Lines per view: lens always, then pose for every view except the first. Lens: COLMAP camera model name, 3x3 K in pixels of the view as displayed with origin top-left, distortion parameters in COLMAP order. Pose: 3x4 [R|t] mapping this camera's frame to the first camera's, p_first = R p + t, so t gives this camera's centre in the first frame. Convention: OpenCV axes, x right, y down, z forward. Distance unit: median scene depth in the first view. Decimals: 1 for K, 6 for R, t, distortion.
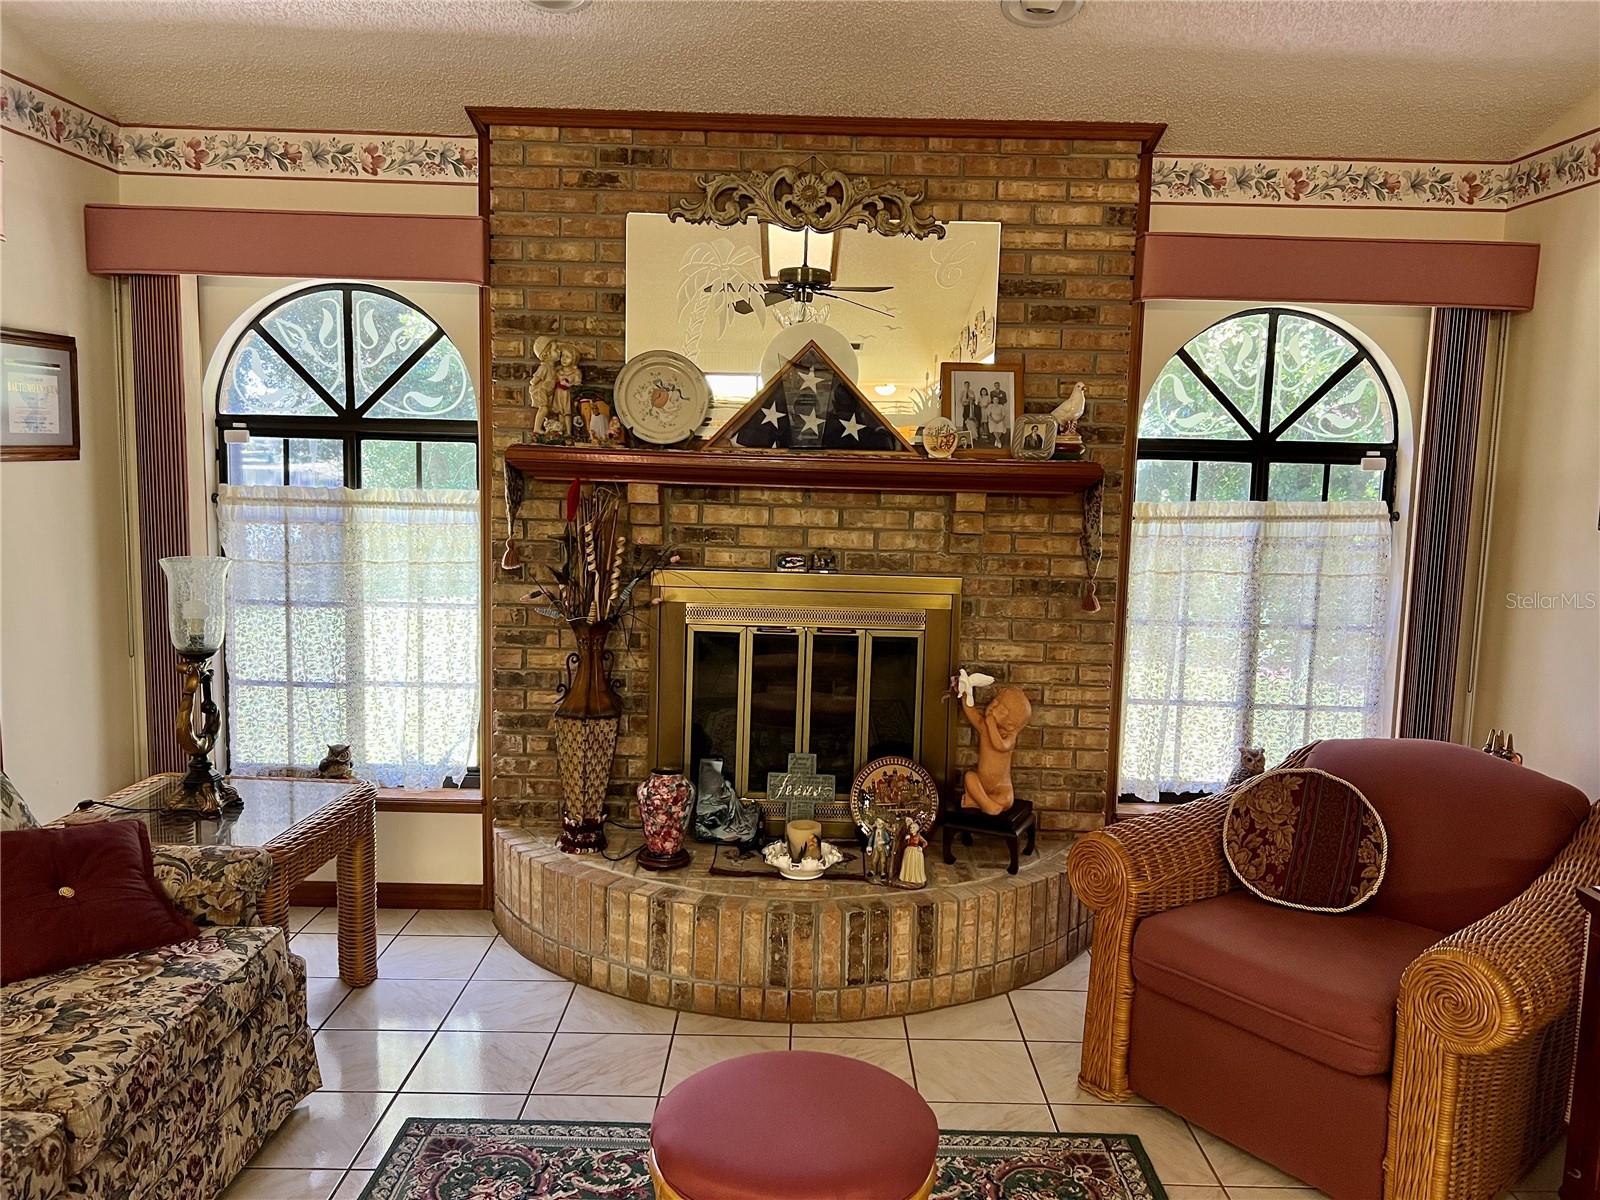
lens RADIAL K [[1177.2, 0, 800.0], [0, 1177.2, 600.0], [0, 0, 1]] dist [0.087708, -0.086749]
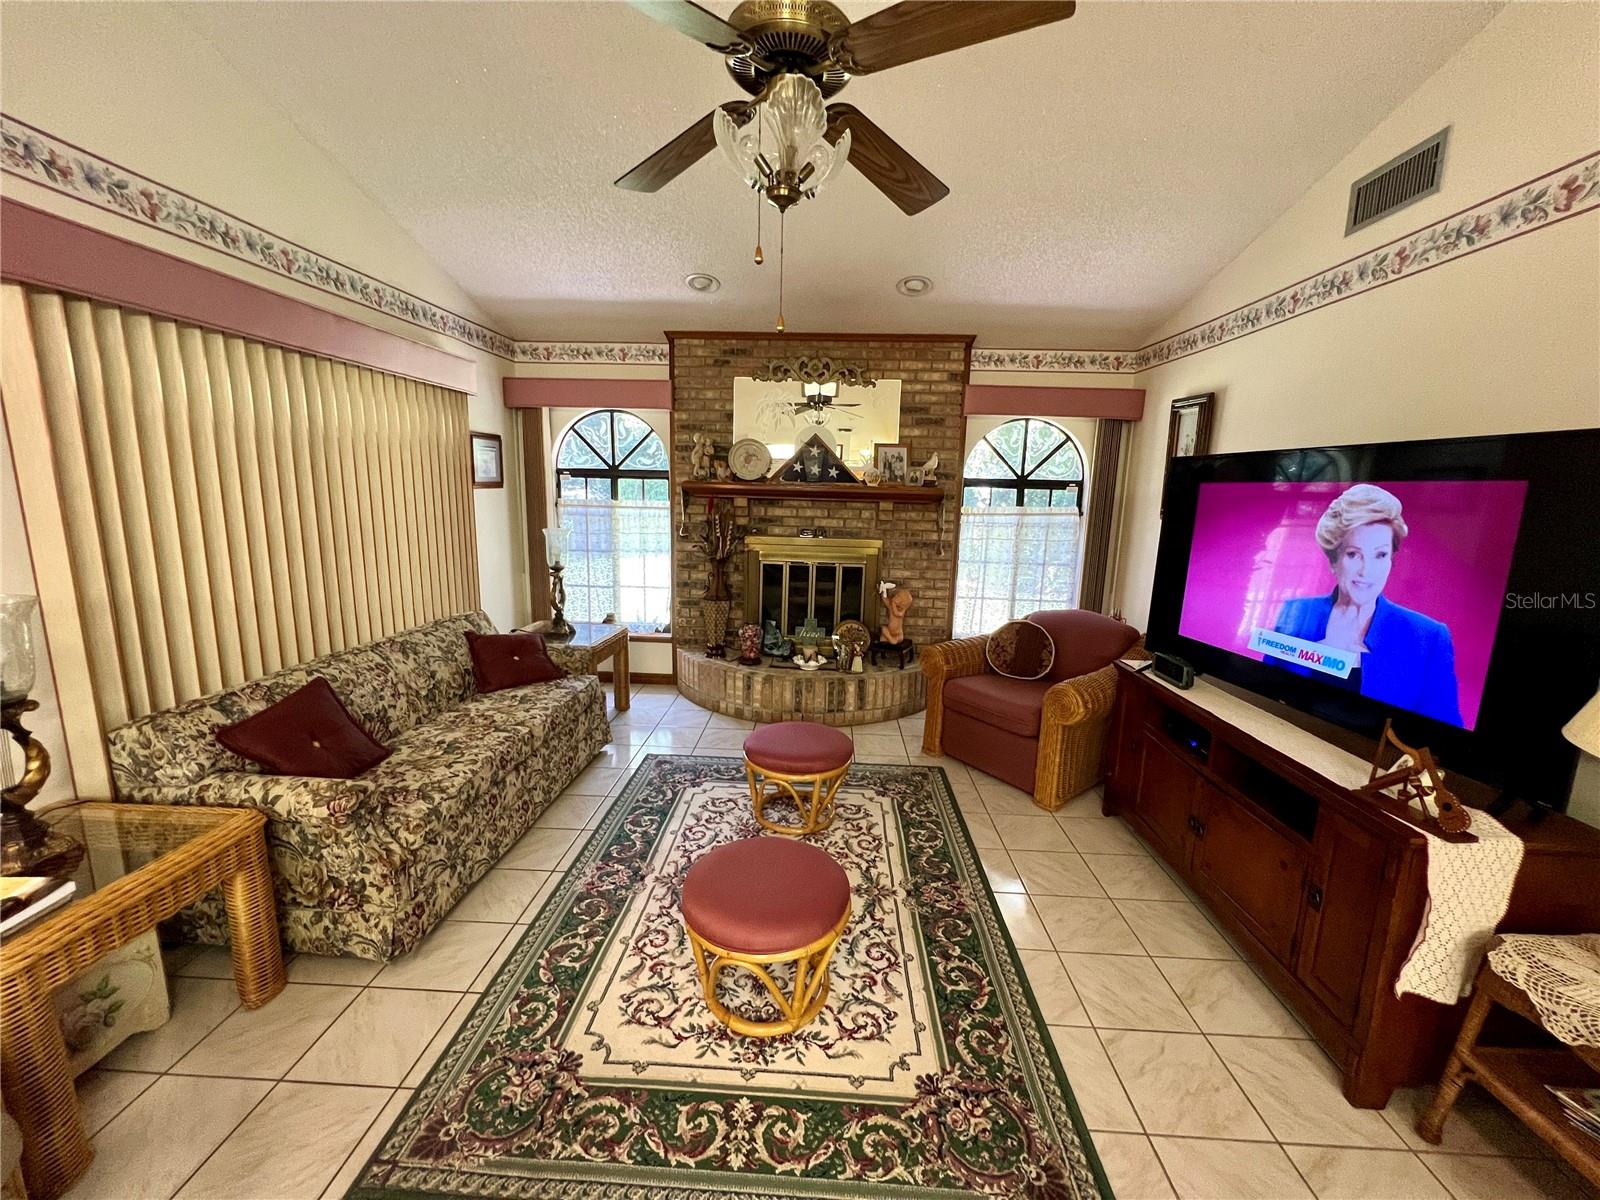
lens RADIAL K [[630.8, 0, 800.0], [0, 630.8, 600.0], [0, 0, 1]] dist [0.012782, -0.000050]
pose [[0.999025, 0.007640, -0.043492, 0.034363], [-0.005152, 0.998359, 0.057031, 0.027409], [0.043856, -0.056752, 0.997425, -0.212924]]
